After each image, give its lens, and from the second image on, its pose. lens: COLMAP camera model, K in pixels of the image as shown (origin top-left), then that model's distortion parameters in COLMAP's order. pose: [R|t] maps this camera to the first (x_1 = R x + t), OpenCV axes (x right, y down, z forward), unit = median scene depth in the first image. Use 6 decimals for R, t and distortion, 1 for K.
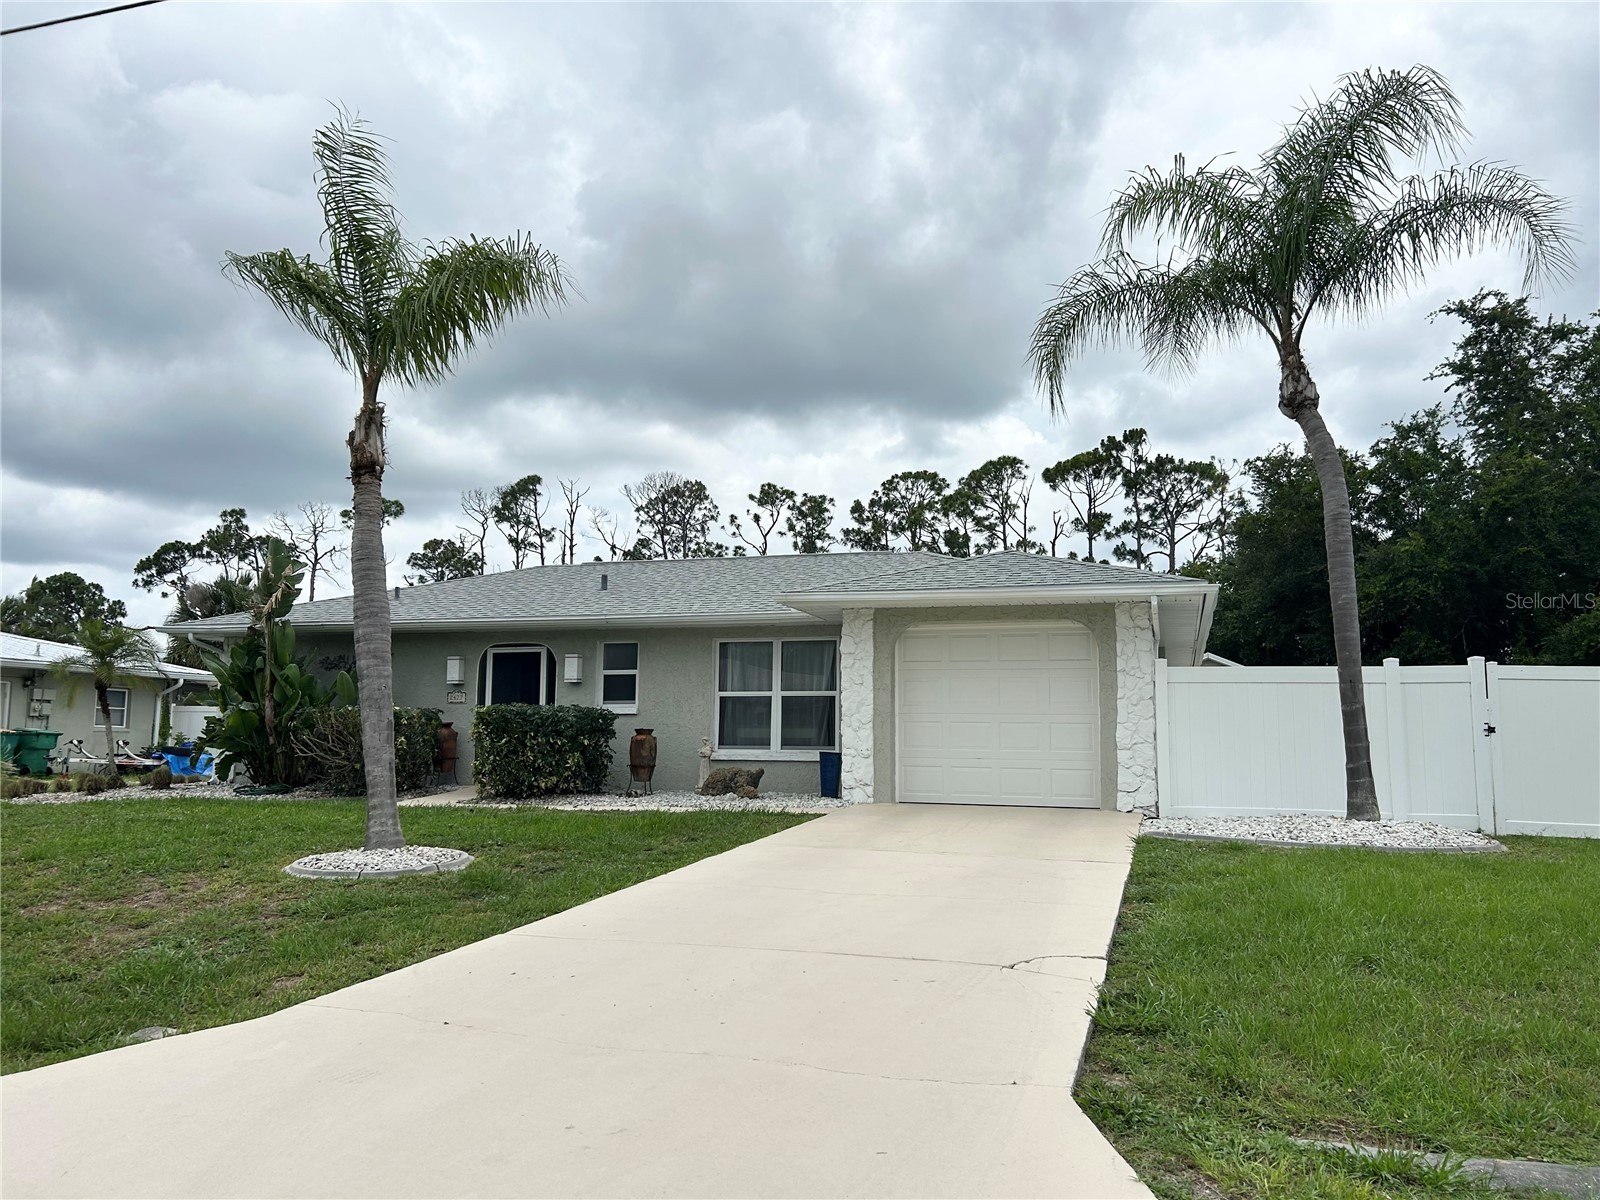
lens RADIAL K [[1196.0, 0, 801.7], [0, 1196.0, 605.7], [0, 0, 1]] dist [0.055569, -0.060954]
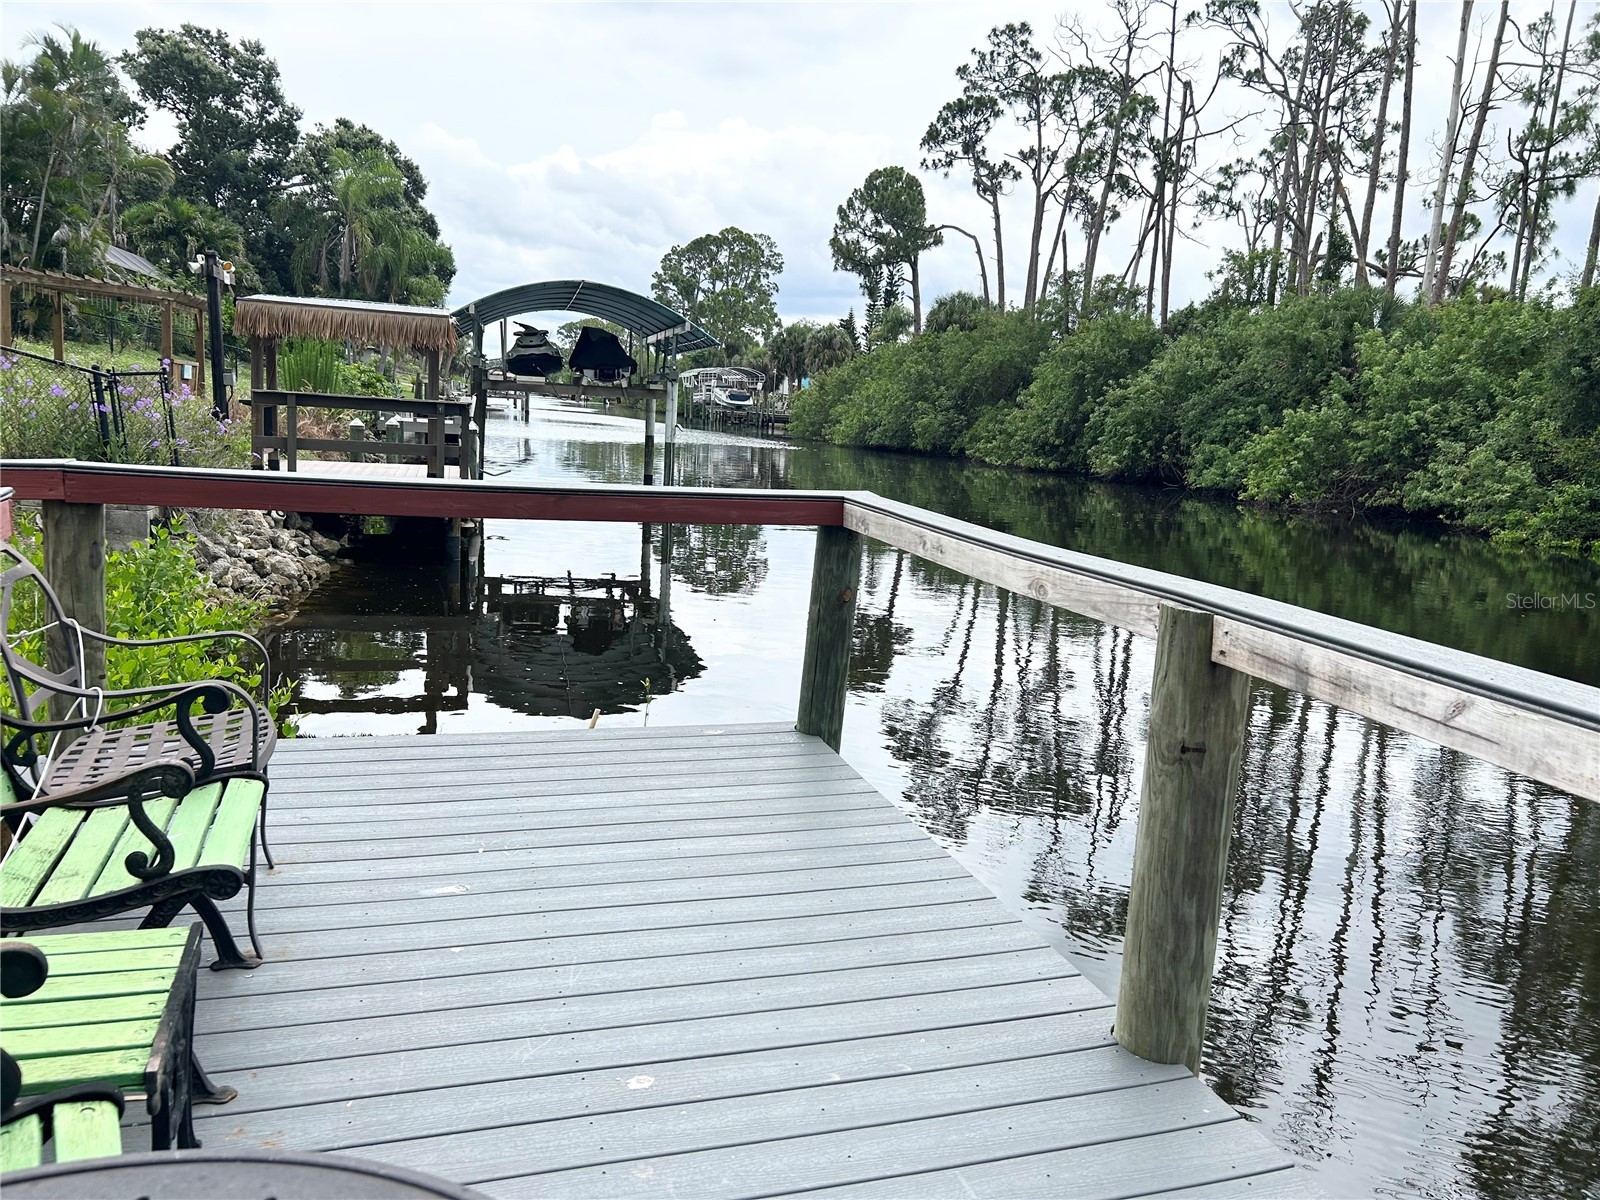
lens RADIAL K [[1196.0, 0, 802.9], [0, 1196.0, 591.4], [0, 0, 1]] dist [0.055569, -0.060954]
pose [[0.526948, 0.153727, -0.835879, 0.080515], [0.040407, 0.977862, 0.205313, 0.091416], [0.848937, -0.141964, 0.509070, 0.564038]]
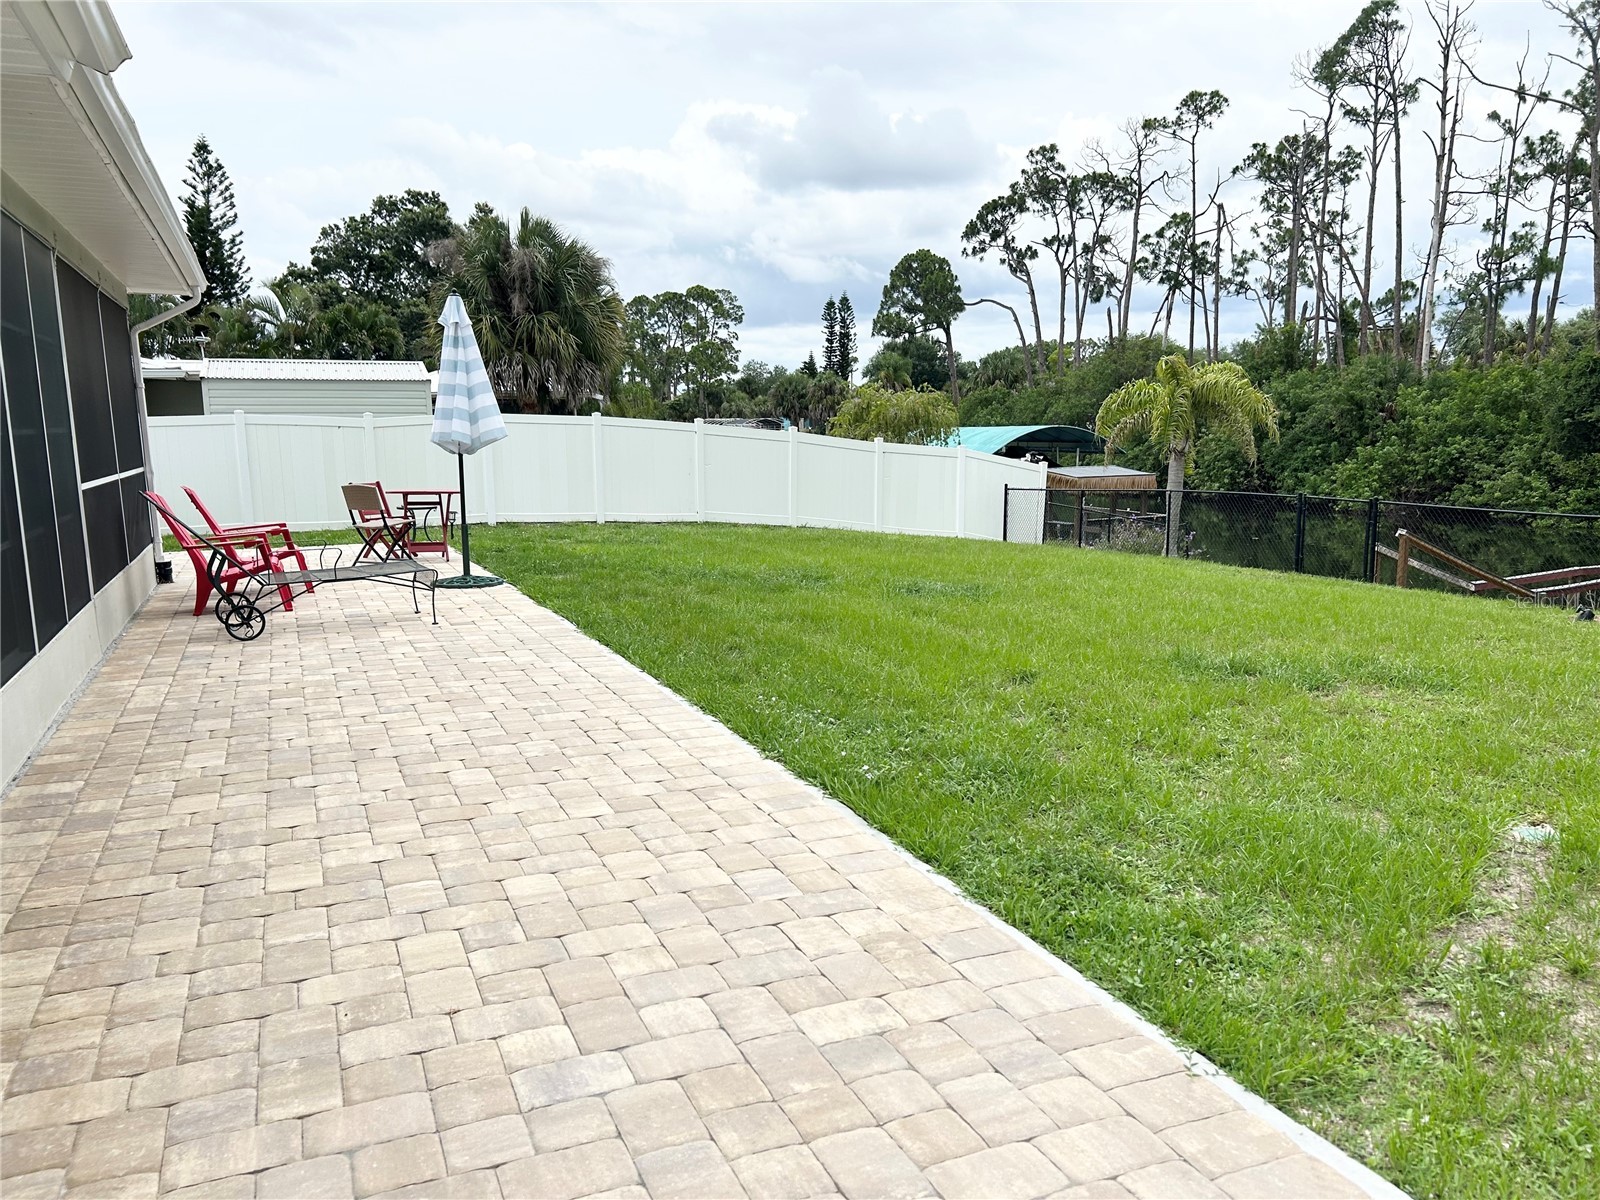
lens RADIAL K [[1196.0, 0, 802.4], [0, 1196.0, 609.4], [0, 0, 1]] dist [0.055569, -0.060954]
pose [[0.636205, 0.100204, -0.764985, 0.113148], [0.109140, 0.969870, 0.217809, 0.035648], [0.763762, -0.222062, 0.606099, 0.308439]]
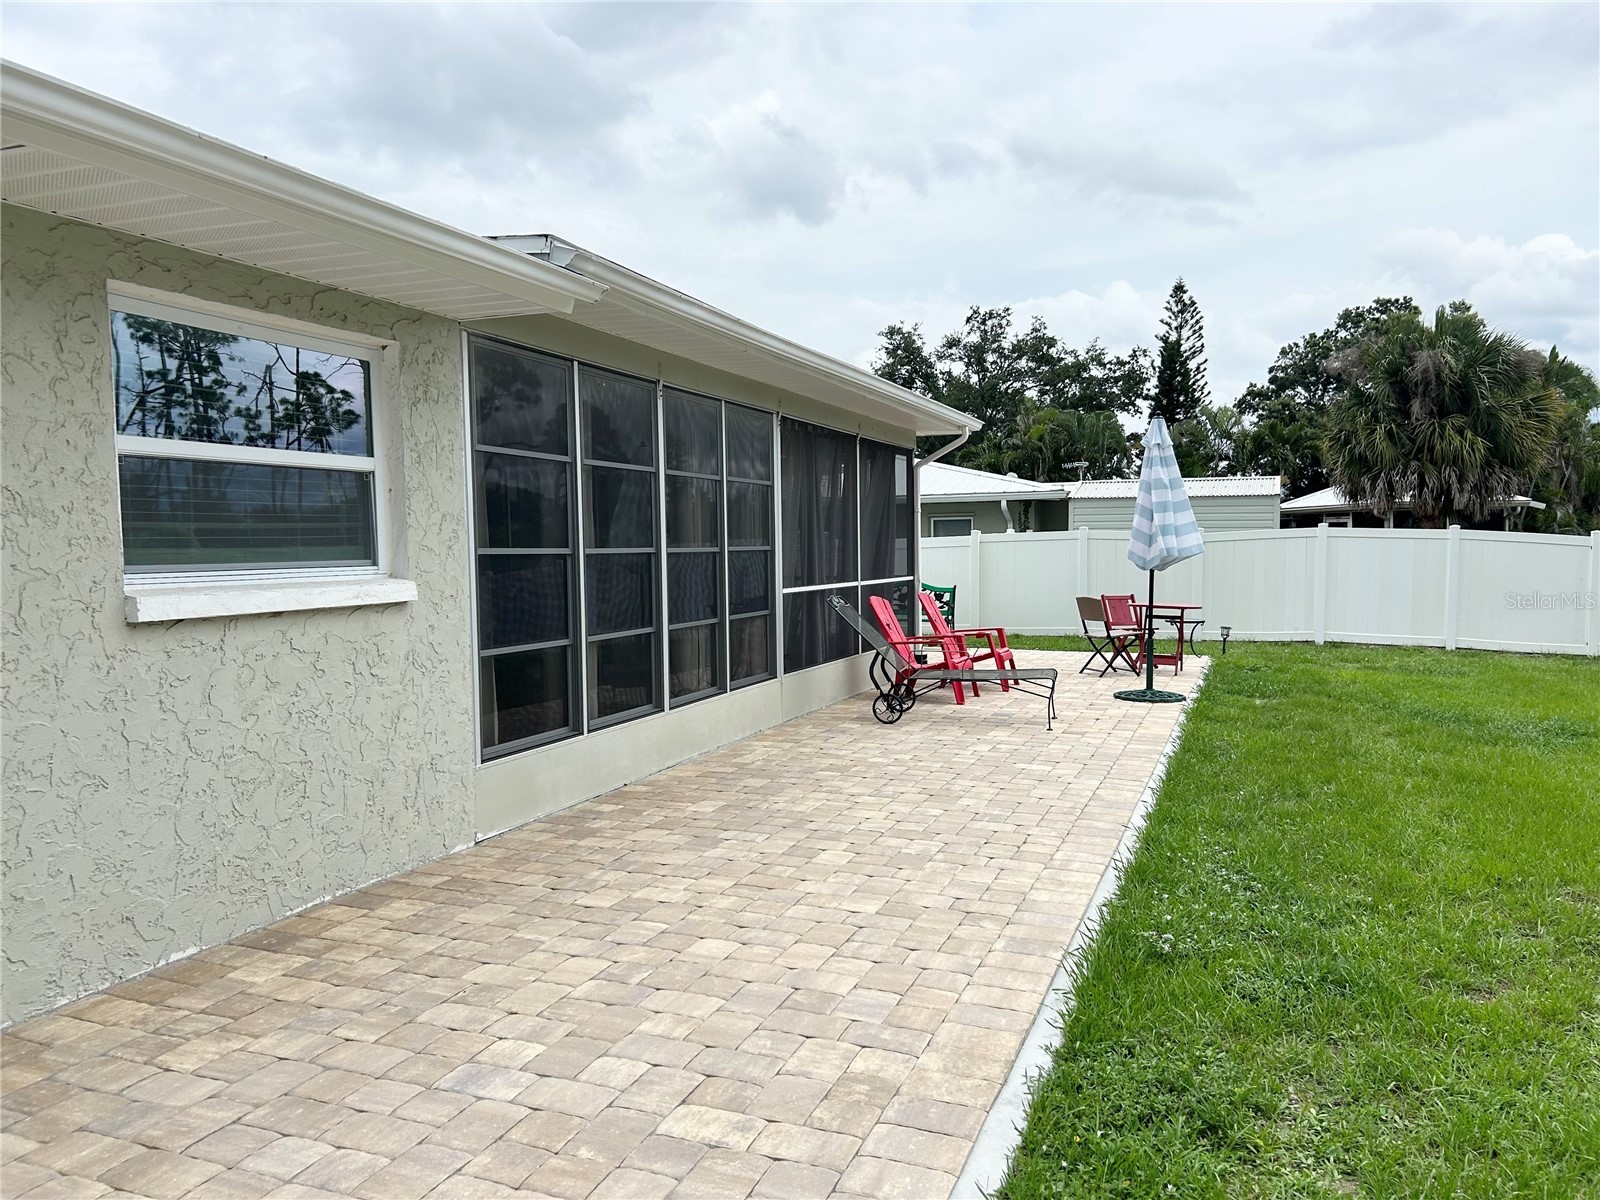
lens RADIAL K [[1196.0, 0, 810.7], [0, 1196.0, 603.8], [0, 0, 1]] dist [0.055569, -0.060954]
pose [[-0.079101, 0.041210, -0.996014, 0.123464], [0.121052, 0.992148, 0.031437, 0.038443], [0.989489, -0.118083, -0.083469, 0.334921]]
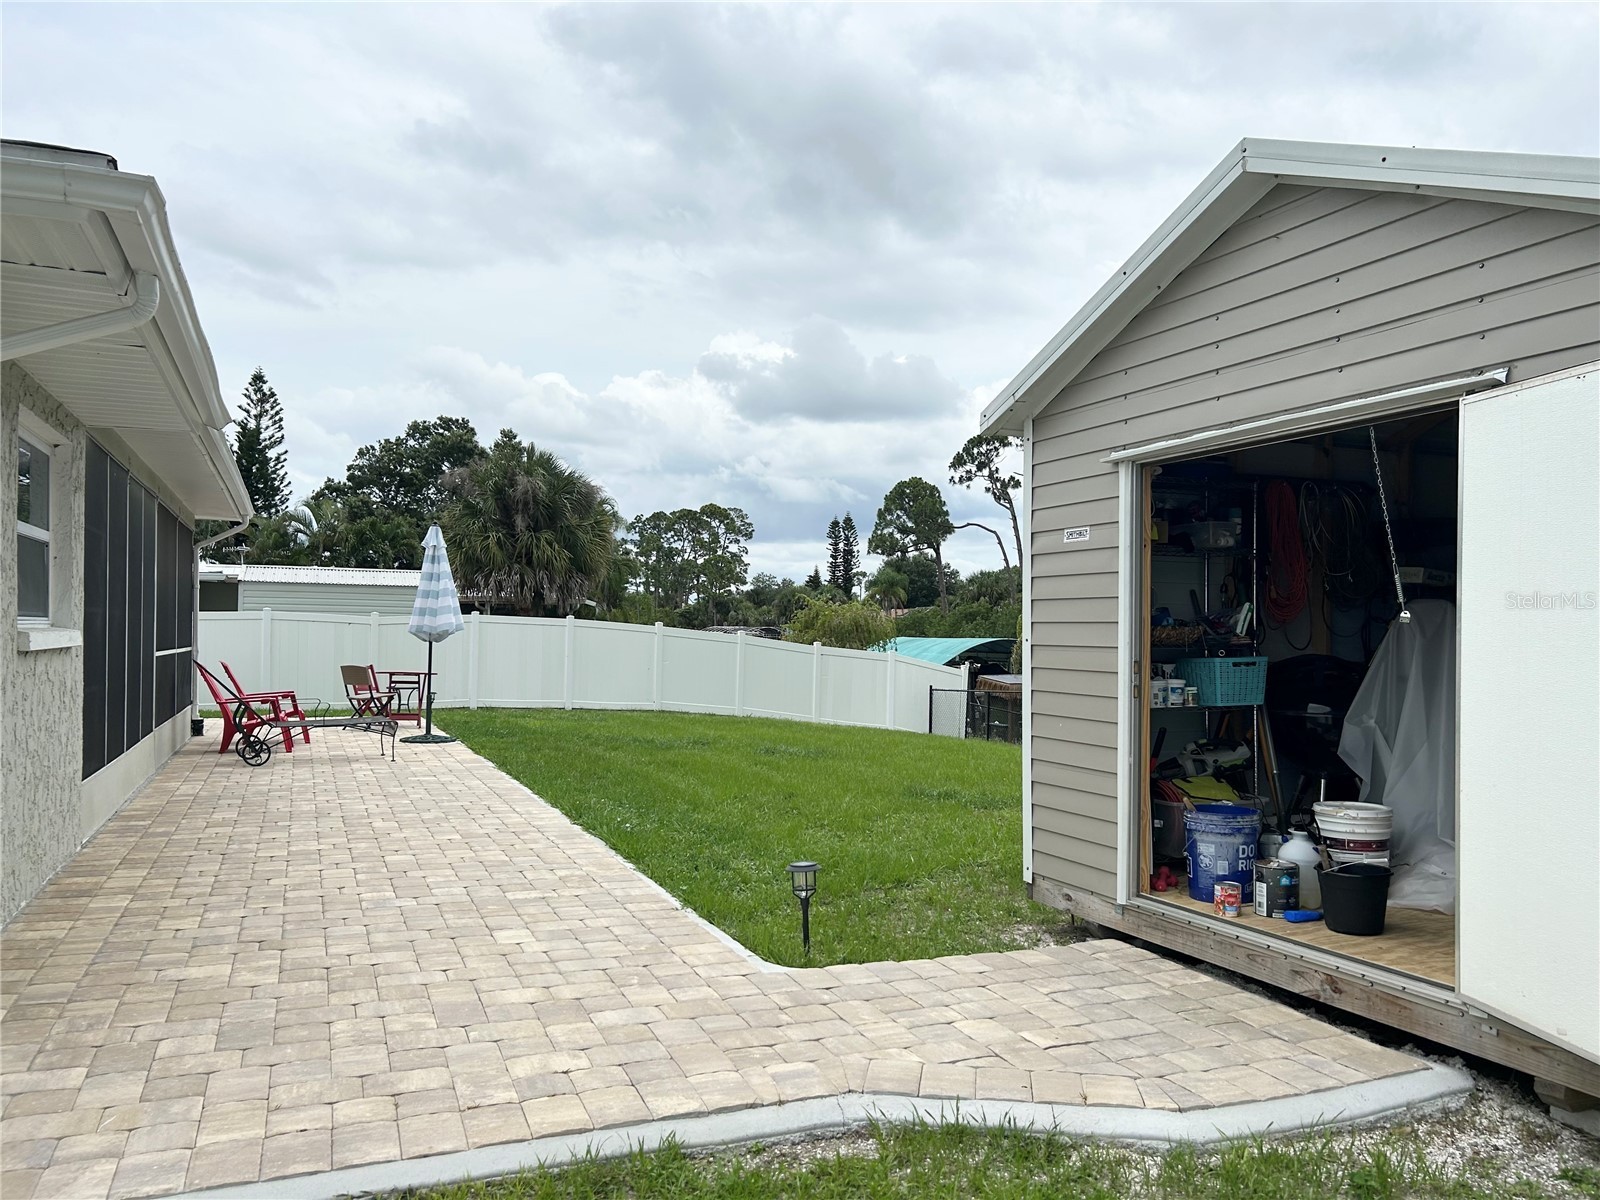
lens RADIAL K [[1196.0, 0, 797.9], [0, 1196.0, 612.3], [0, 0, 1]] dist [0.055569, -0.060954]
pose [[0.623889, -0.017919, -0.781308, 0.154154], [0.086445, 0.995185, 0.046205, 0.036020], [0.776717, -0.096367, 0.622434, 0.297350]]
